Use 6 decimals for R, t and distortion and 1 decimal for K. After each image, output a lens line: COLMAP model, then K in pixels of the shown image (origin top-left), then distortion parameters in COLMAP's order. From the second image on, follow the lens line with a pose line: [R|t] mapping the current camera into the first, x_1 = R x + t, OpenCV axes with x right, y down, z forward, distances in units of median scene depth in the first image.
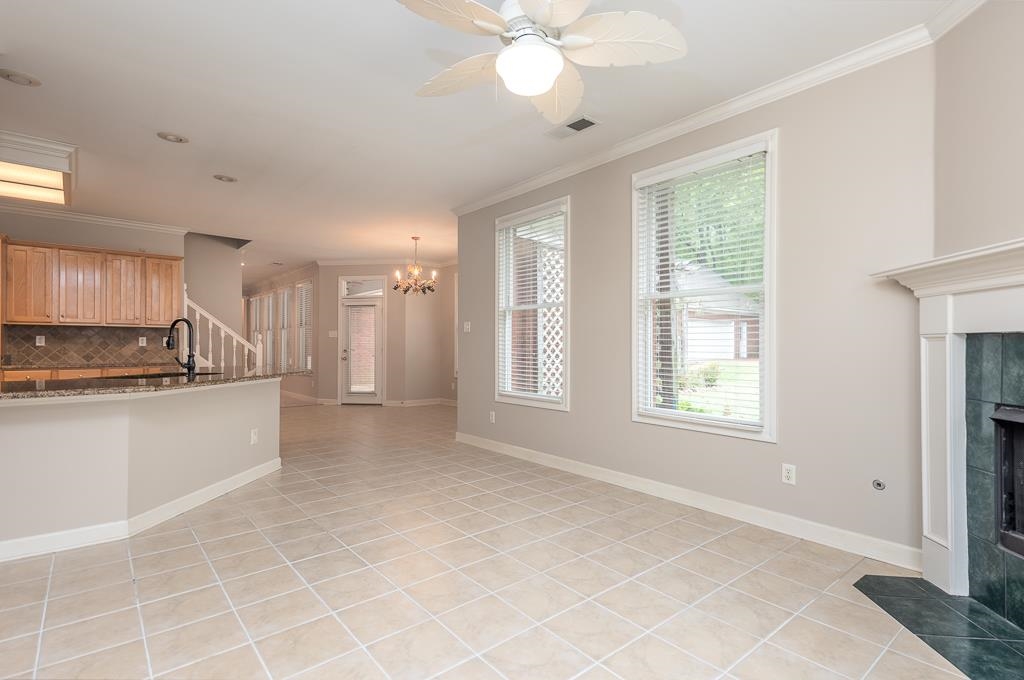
lens RADIAL K [[503.1, 0, 510.6], [0, 503.1, 340.1], [0, 0, 1]] dist [0.002056, 0.000208]
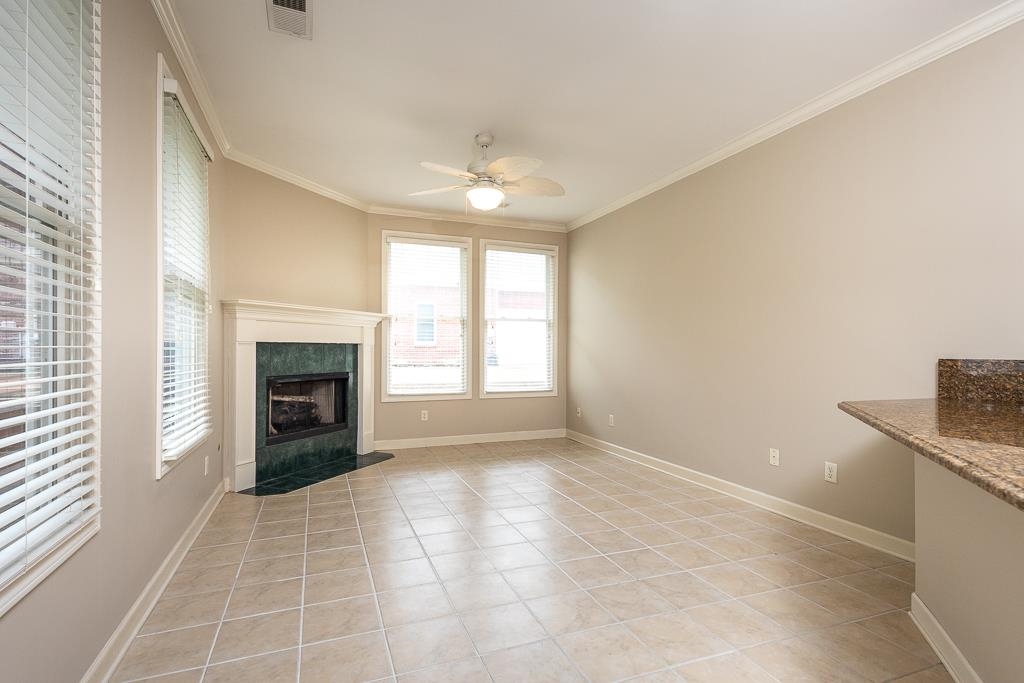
lens RADIAL K [[503.1, 0, 510.9], [0, 503.1, 344.6], [0, 0, 1]] dist [0.002056, 0.000208]
pose [[-0.950594, 0.001152, 0.310435, -0.466084], [-0.001503, 0.999964, -0.008311, 0.010374], [-0.310434, -0.008367, -0.950558, 2.029033]]
